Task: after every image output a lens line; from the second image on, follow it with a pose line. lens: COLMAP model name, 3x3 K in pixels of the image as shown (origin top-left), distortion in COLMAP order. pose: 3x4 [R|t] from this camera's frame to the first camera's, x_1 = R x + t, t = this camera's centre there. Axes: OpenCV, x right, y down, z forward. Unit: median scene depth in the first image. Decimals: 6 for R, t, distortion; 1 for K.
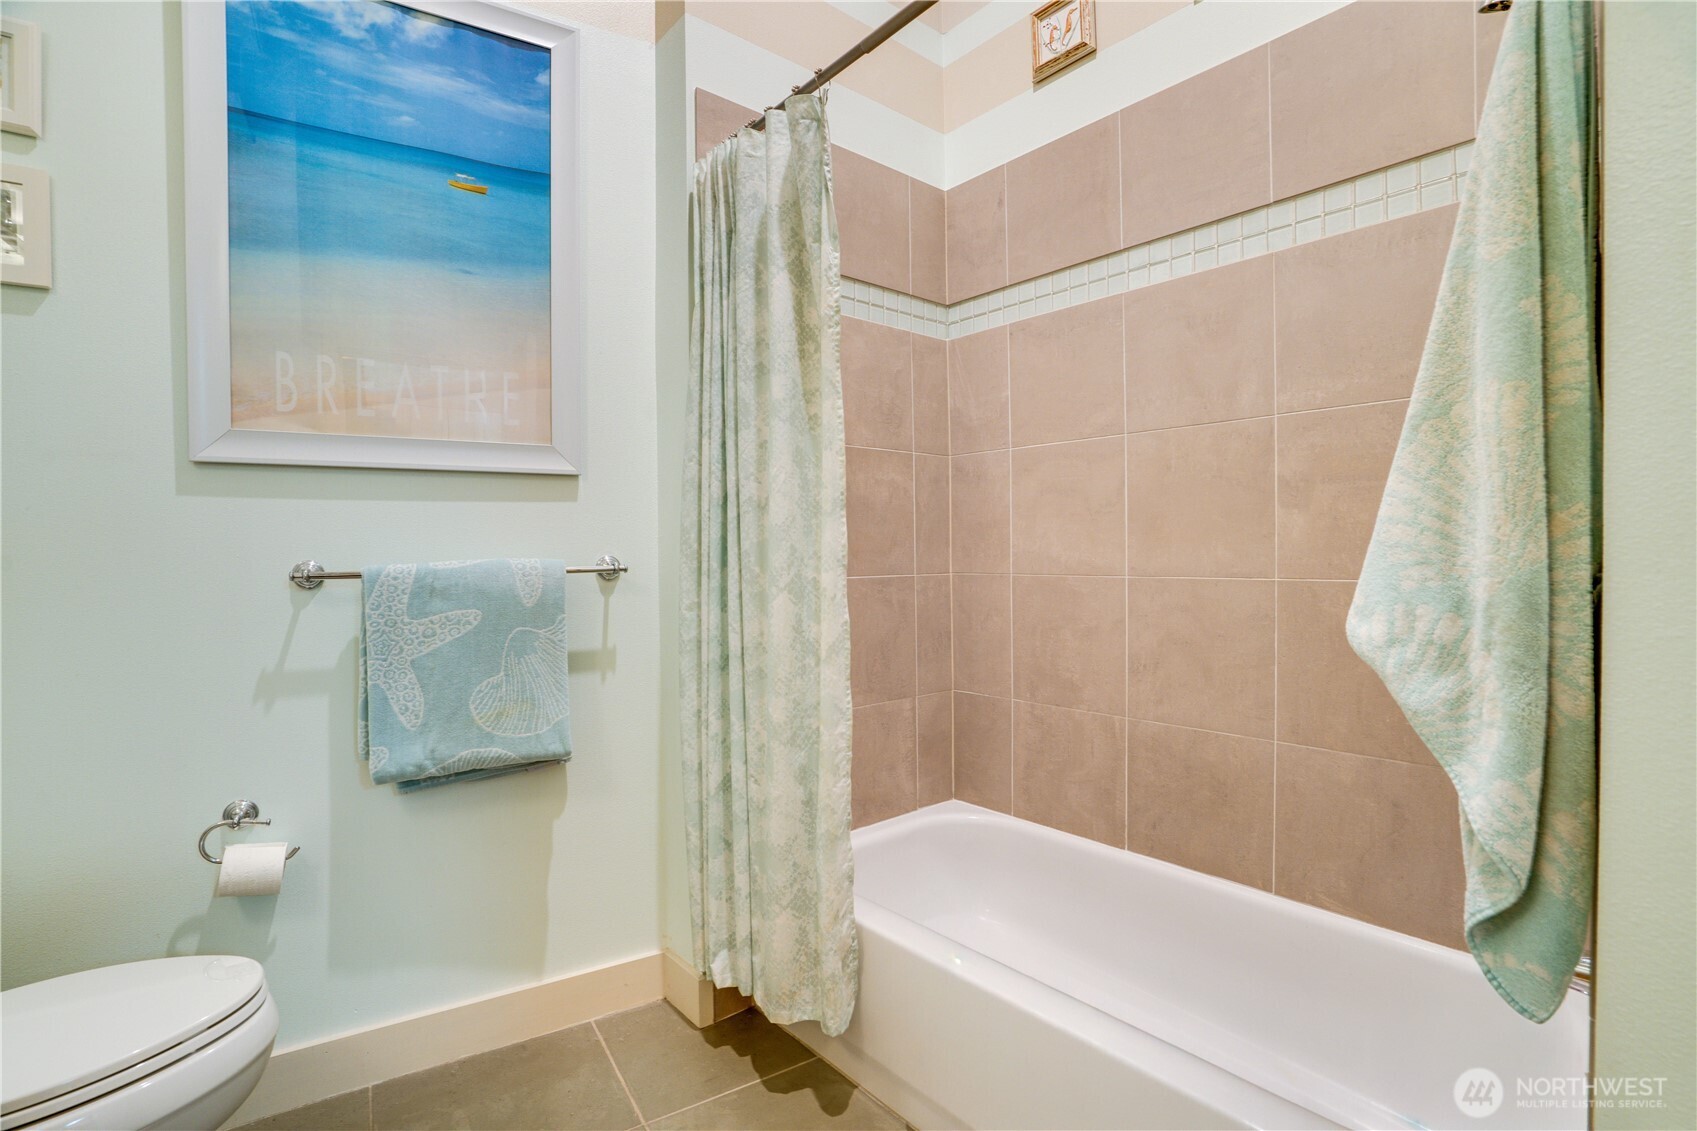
lens RADIAL K [[789.5, 0, 832.6], [0, 789.5, 568.3], [0, 0, 1]] dist [-0.064314, 0.028532]
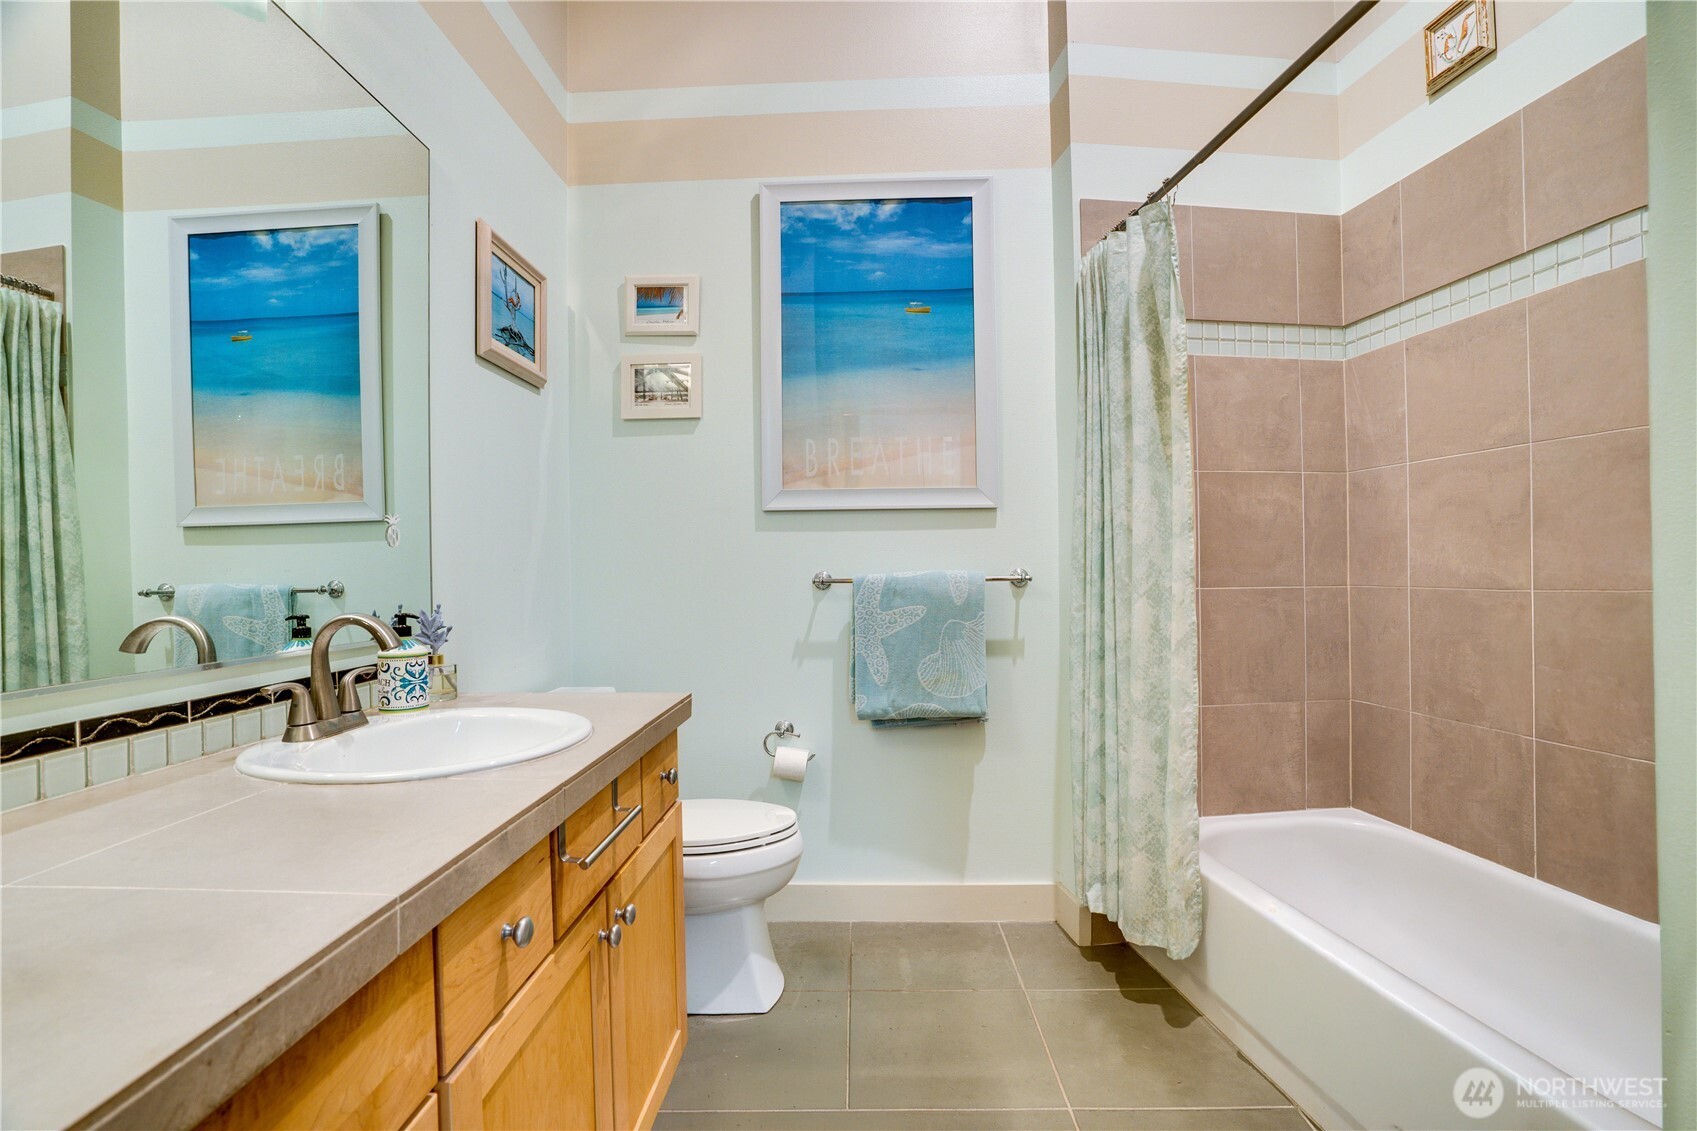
lens RADIAL K [[789.5, 0, 832.6], [0, 789.5, 568.3], [0, 0, 1]] dist [-0.064314, 0.028532]
pose [[0.835139, 0.001137, -0.550038, 0.189183], [-0.009720, 0.999872, -0.012690, 0.003716], [0.549954, 0.015944, 0.835043, -0.284337]]
